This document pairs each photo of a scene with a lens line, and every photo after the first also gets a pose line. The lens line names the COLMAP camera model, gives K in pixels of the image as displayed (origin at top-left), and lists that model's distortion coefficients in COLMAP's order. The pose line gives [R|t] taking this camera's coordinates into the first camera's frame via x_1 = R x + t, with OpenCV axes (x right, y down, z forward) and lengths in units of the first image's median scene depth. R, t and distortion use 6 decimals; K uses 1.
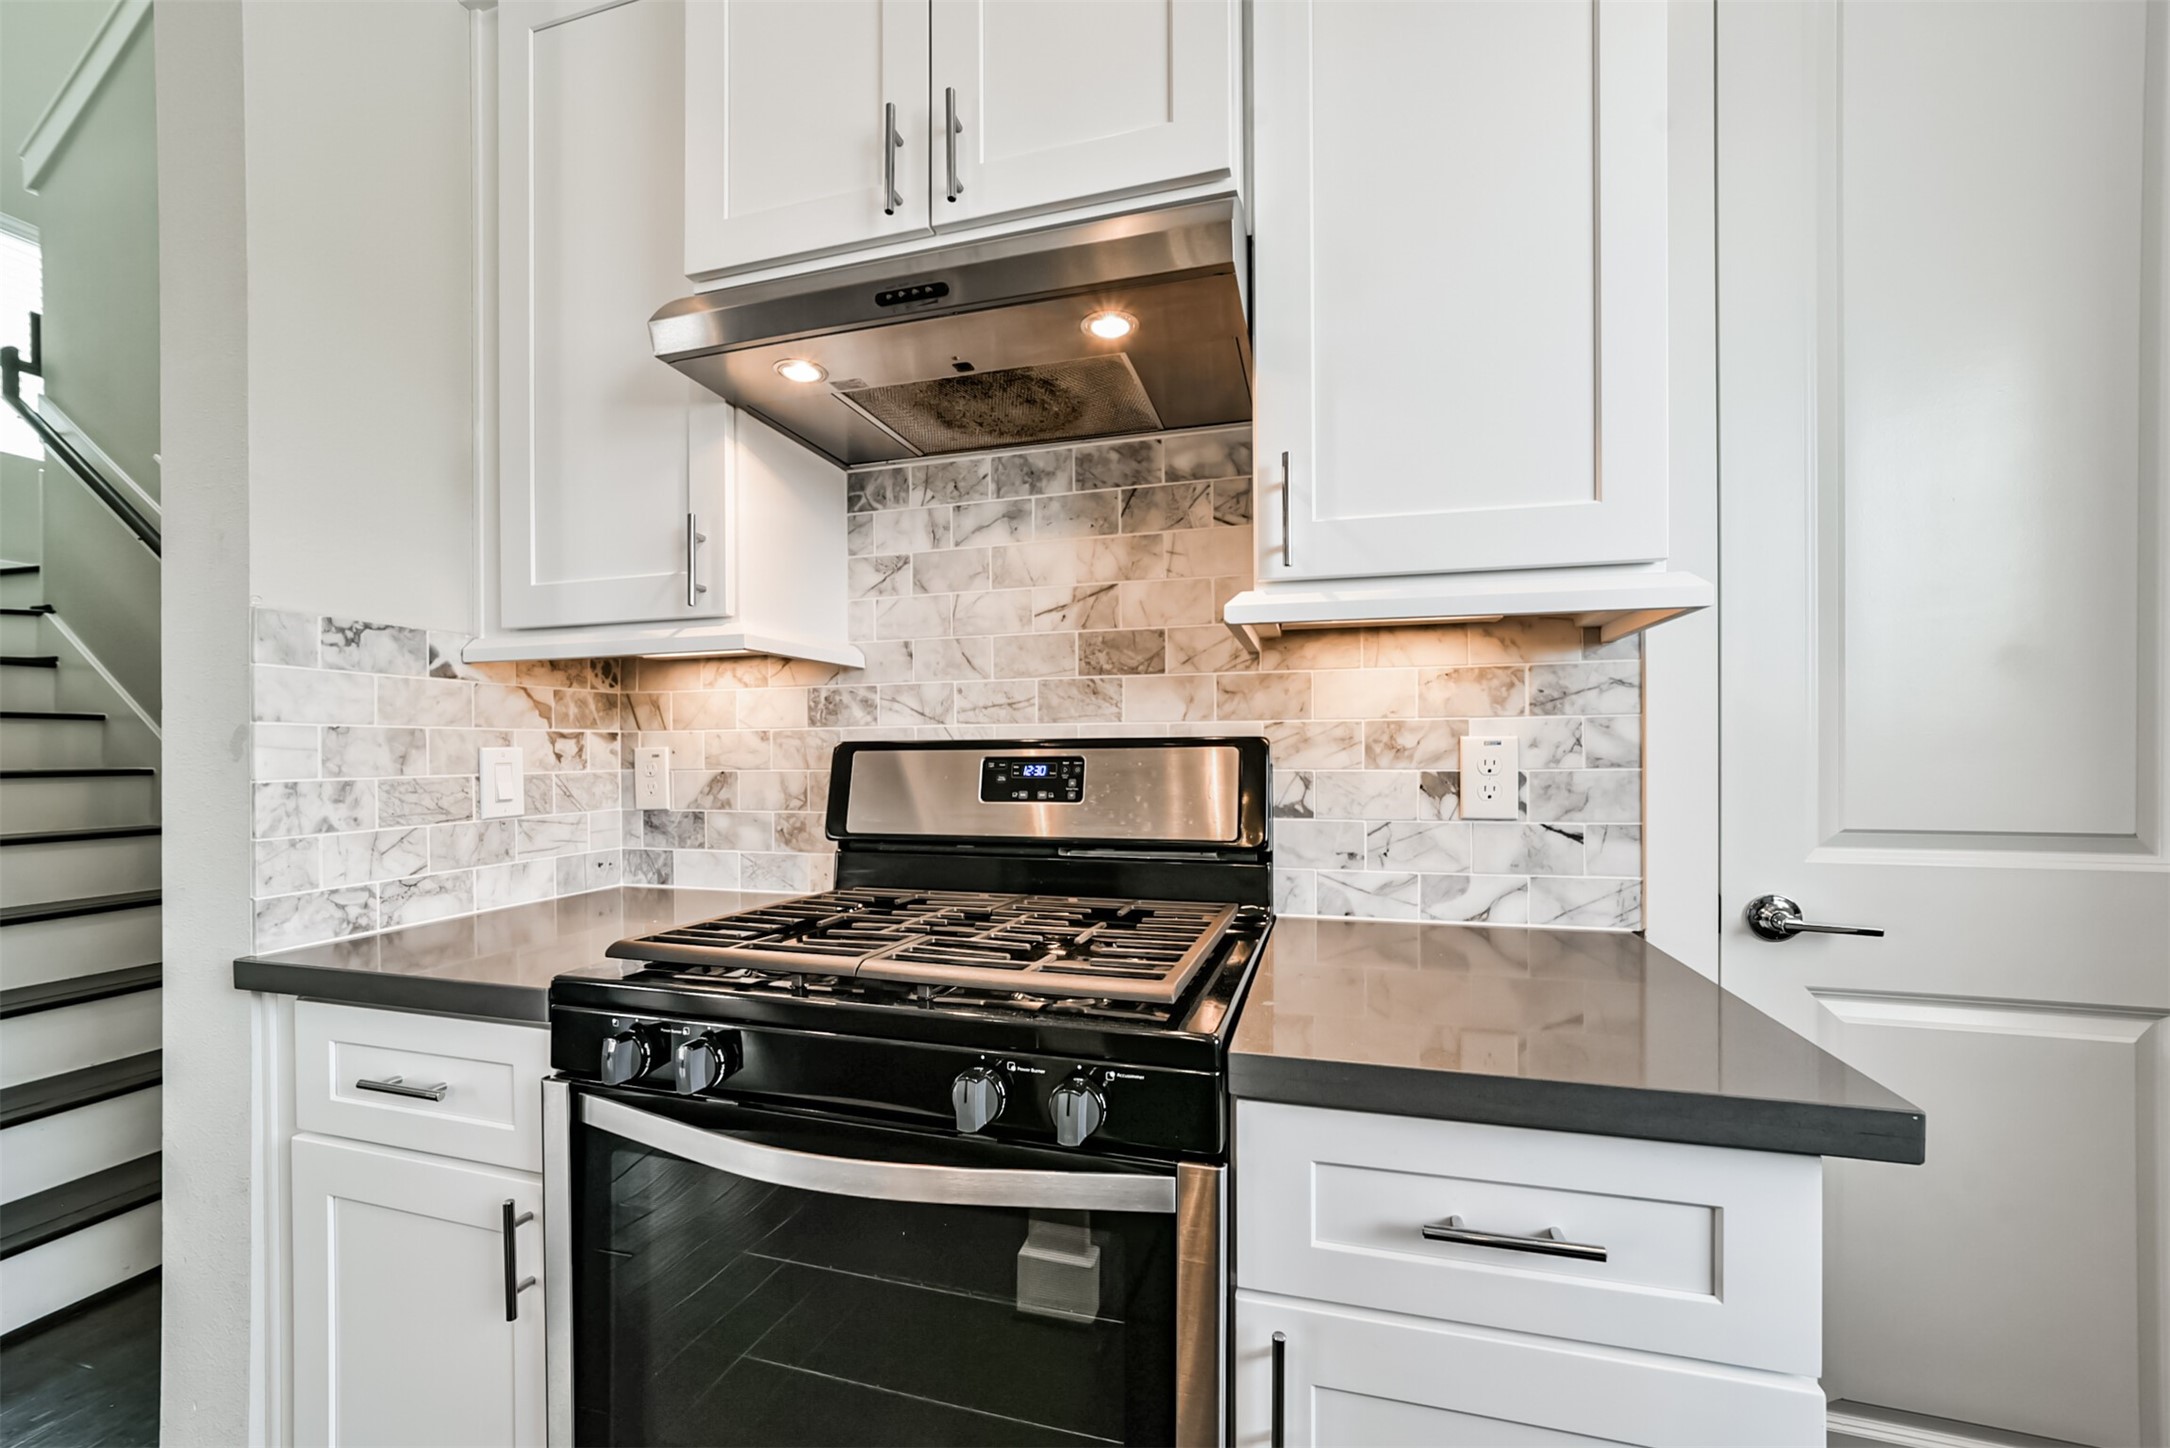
lens RADIAL K [[844.6, 0, 1093.6], [0, 844.6, 758.0], [0, 0, 1]] dist [-0.014294, 0.004139]
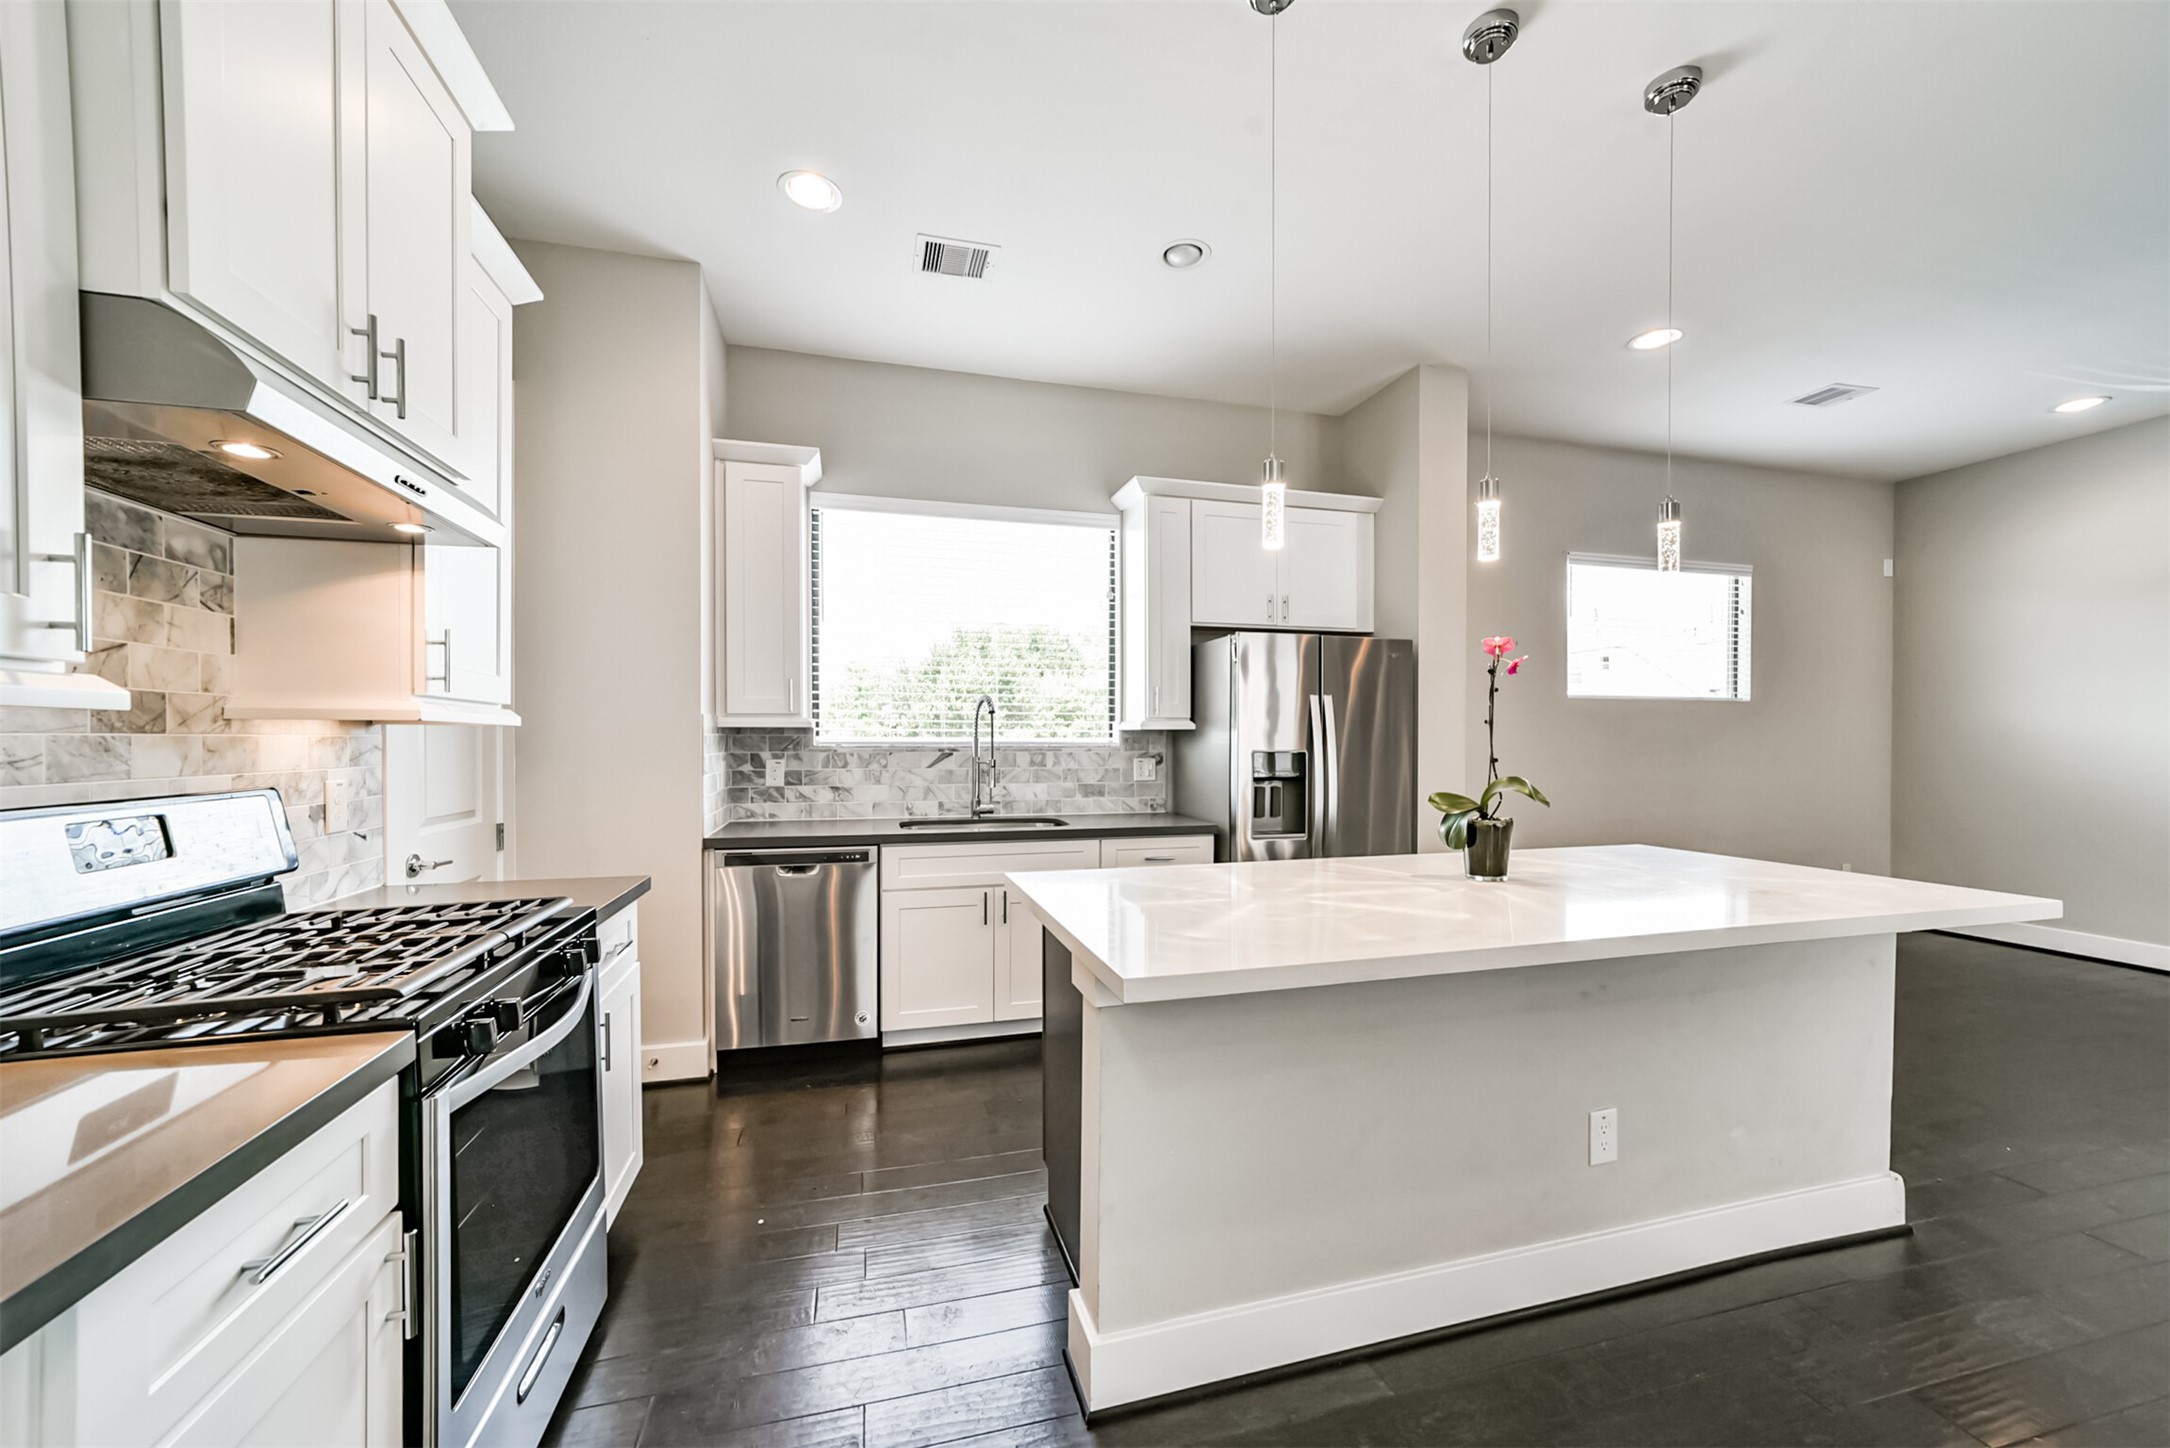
lens RADIAL K [[821.7, 0, 1098.3], [0, 821.7, 745.3], [0, 0, 1]] dist [0.000857, 0.000388]
pose [[-0.523591, -0.002948, 0.851965, -1.437804], [0.005750, 0.999959, 0.006994, -0.084693], [-0.851950, 0.008561, -0.523552, 0.527469]]
